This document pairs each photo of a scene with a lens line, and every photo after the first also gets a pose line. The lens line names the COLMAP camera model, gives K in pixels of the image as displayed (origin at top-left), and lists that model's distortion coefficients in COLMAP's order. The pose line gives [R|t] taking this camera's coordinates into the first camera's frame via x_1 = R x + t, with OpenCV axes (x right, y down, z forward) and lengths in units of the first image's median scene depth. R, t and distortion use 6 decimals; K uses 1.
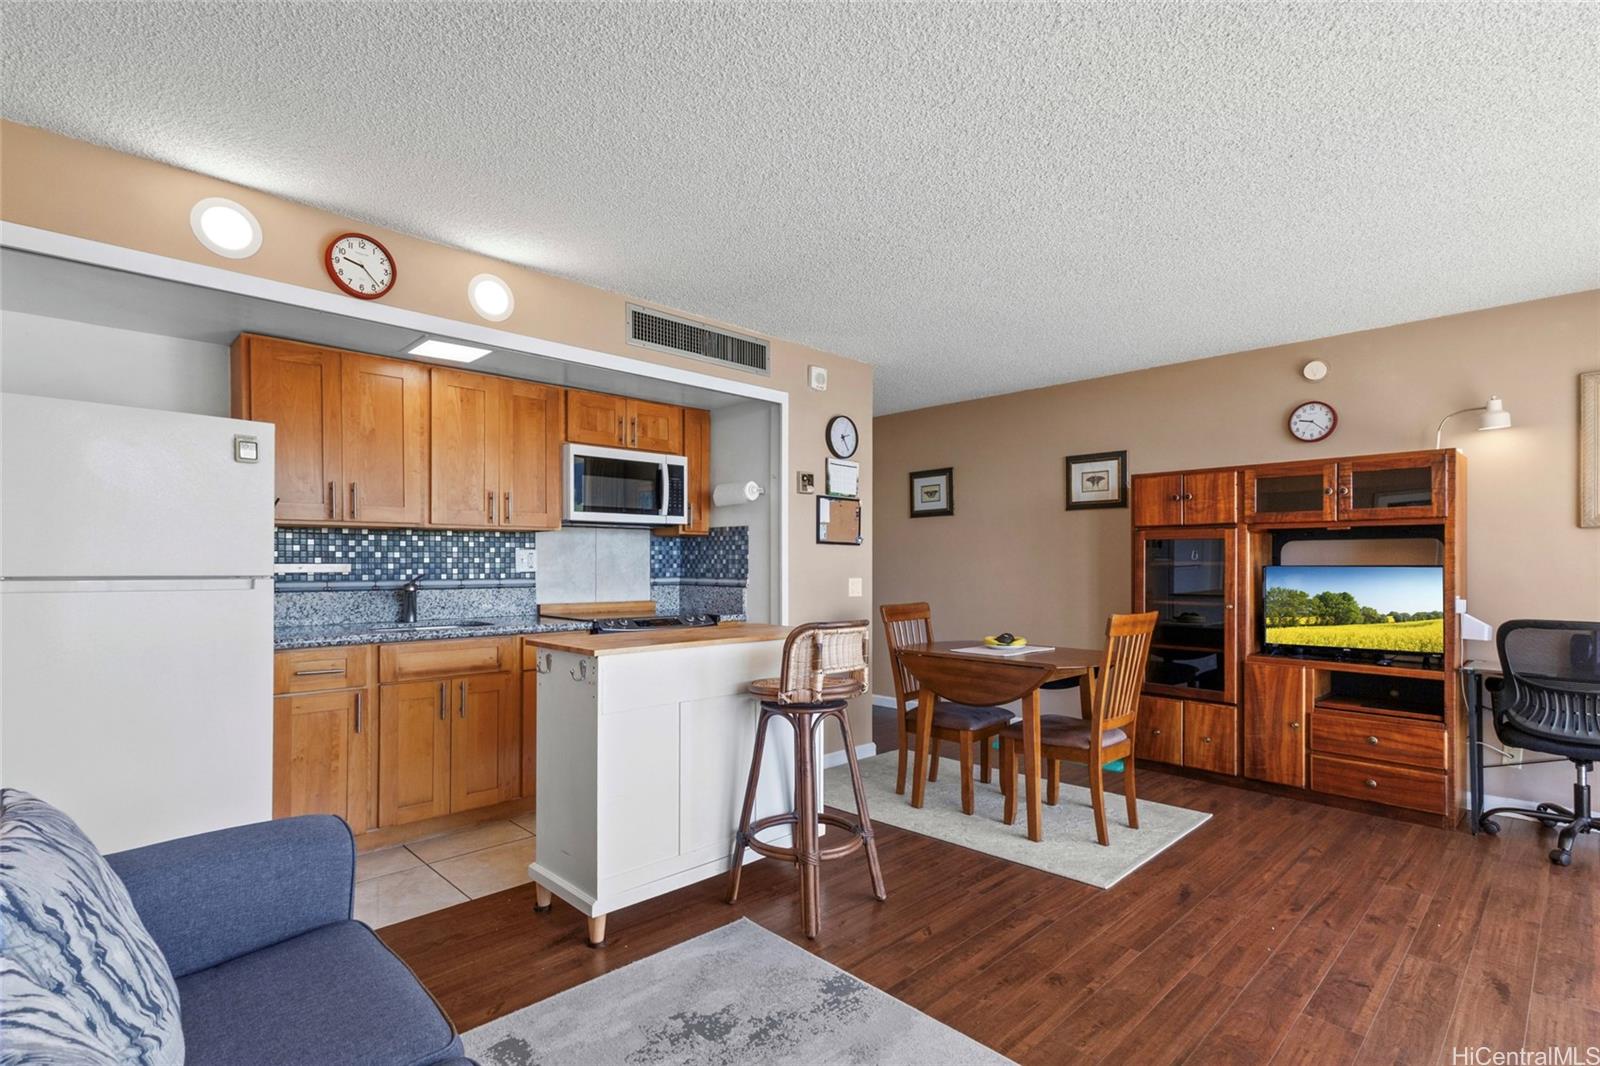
lens RADIAL K [[764.0, 0, 787.8], [0, 764.0, 559.4], [0, 0, 1]] dist [0.011007, 0.001247]
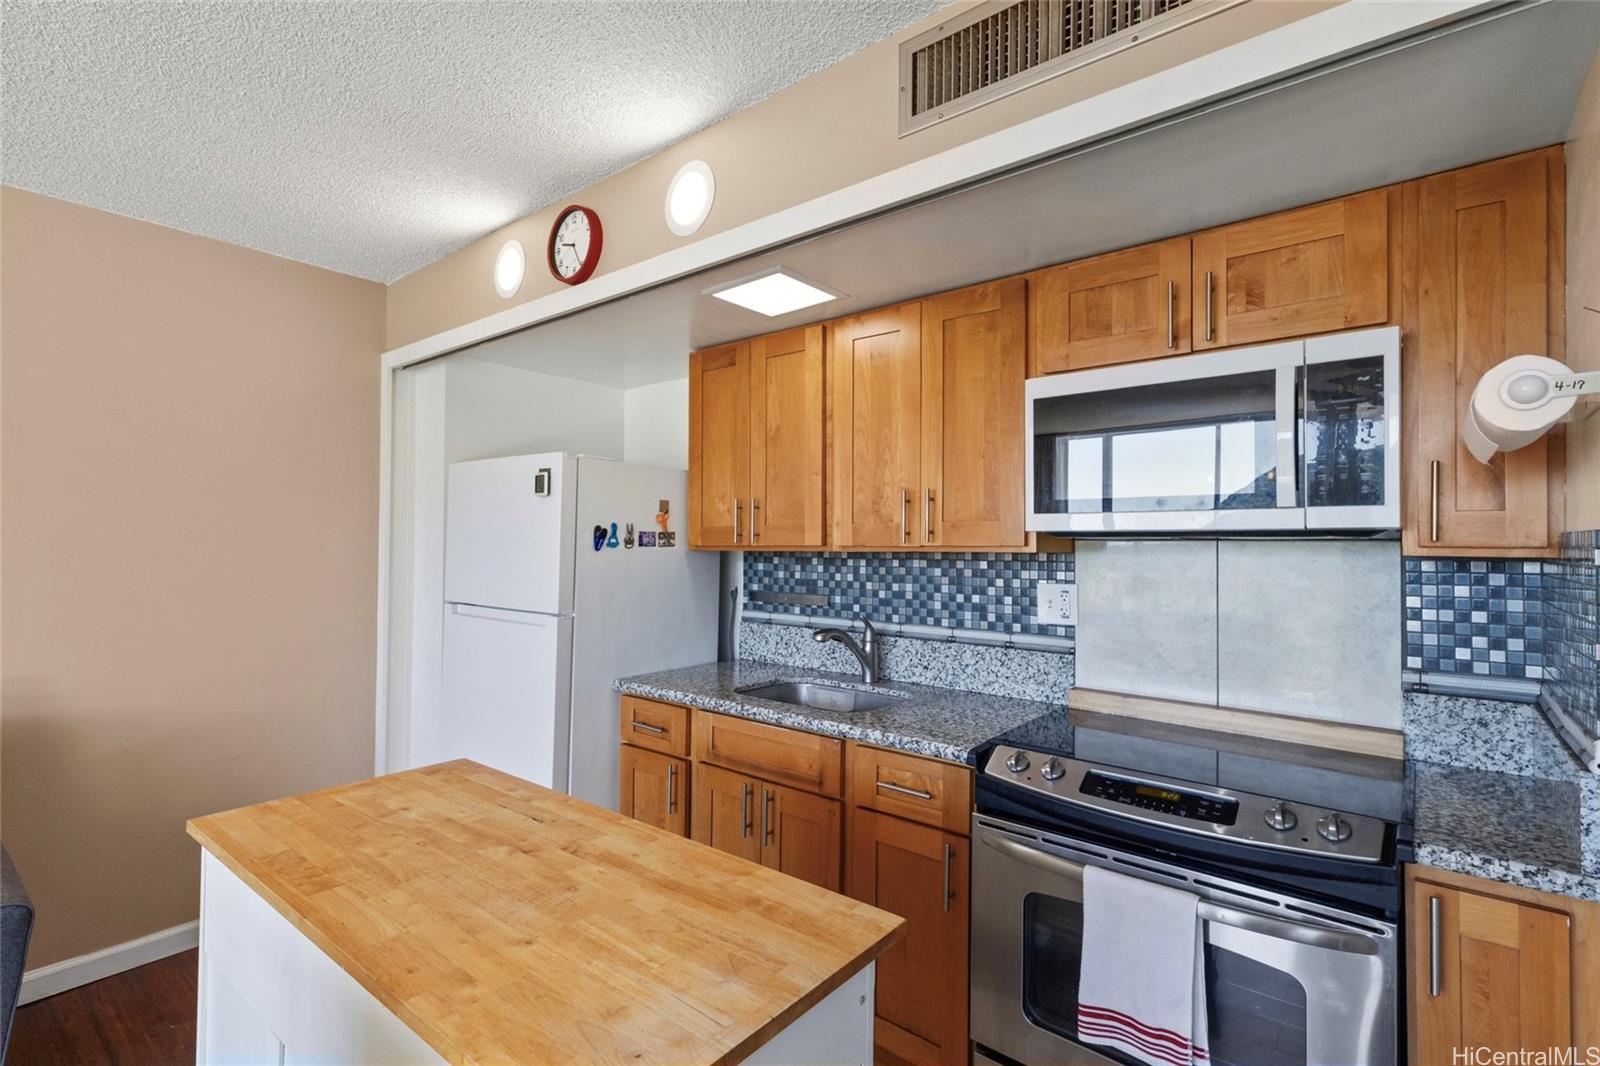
lens RADIAL K [[757.0, 0, 794.2], [0, 757.0, 530.8], [0, 0, 1]] dist [0.015197, 0.000683]
pose [[0.111055, -0.017903, -0.993653, 0.189363], [-0.003658, 0.999824, -0.018423, -0.042438], [0.993807, 0.005681, 0.110970, 0.788939]]
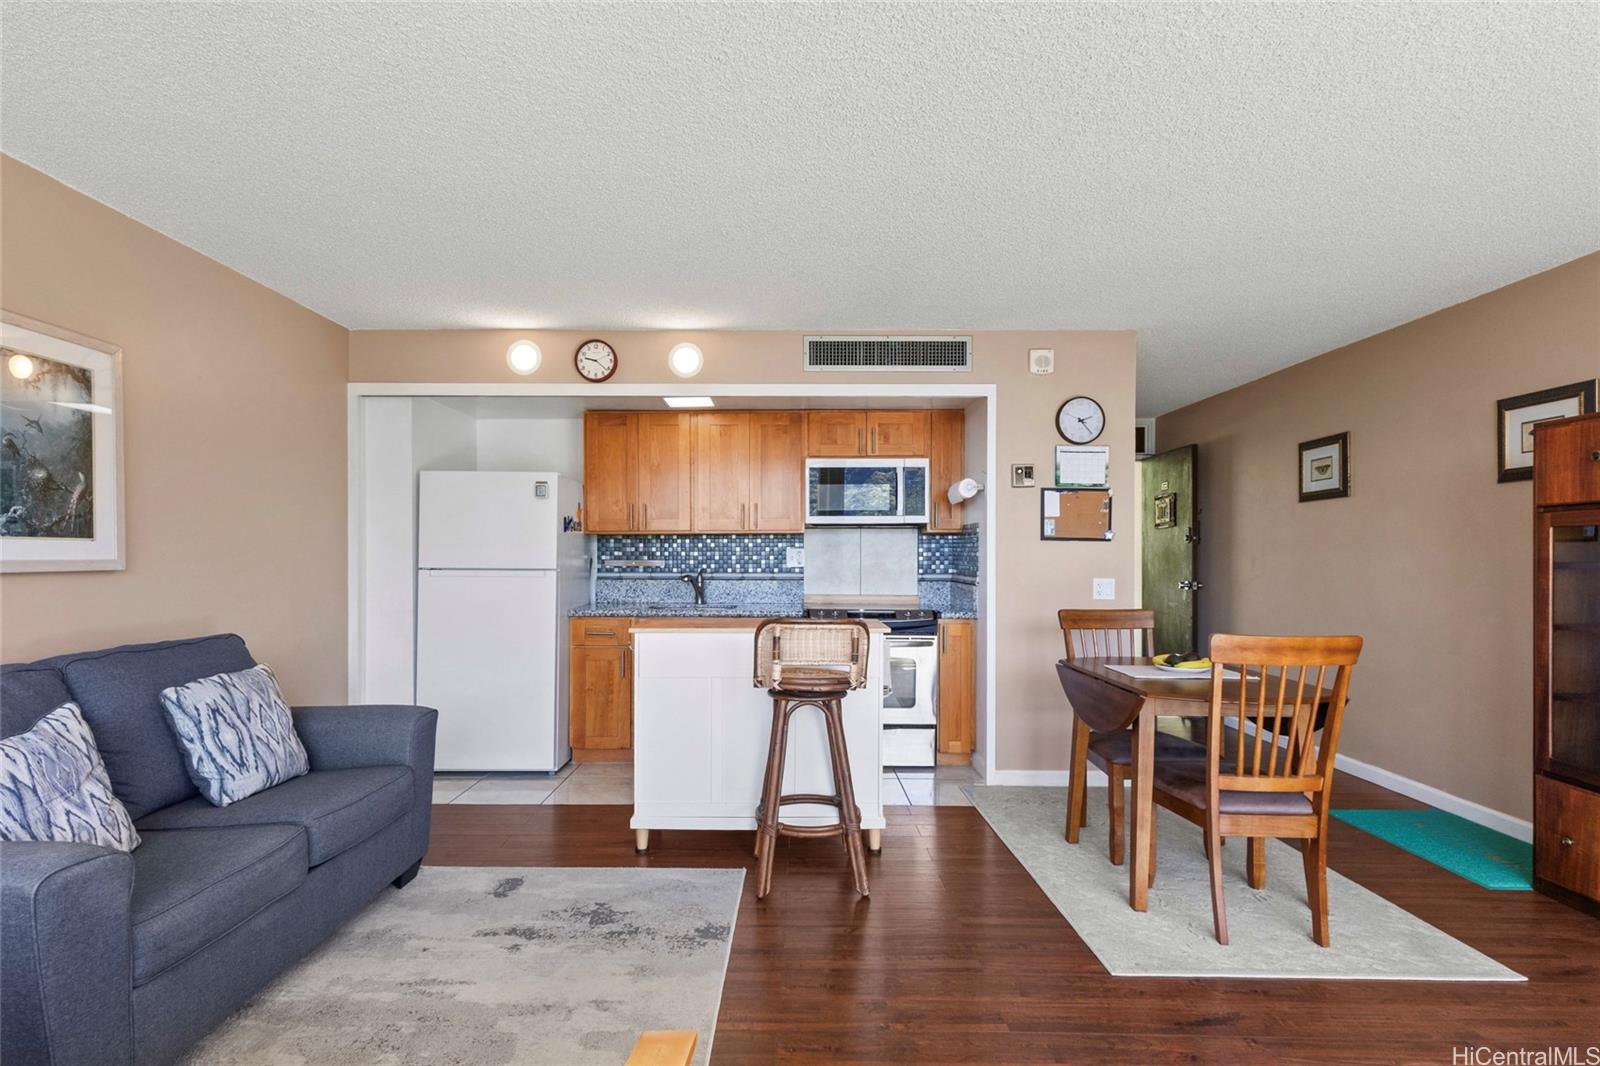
lens RADIAL K [[767.5, 0, 787.9], [0, 767.5, 547.7], [0, 0, 1]] dist [0.011117, 0.001306]
pose [[0.718428, -0.006118, -0.695574, 0.511981], [0.001985, 0.999975, -0.006745, -0.006617], [0.695598, 0.003465, 0.718423, 0.132541]]
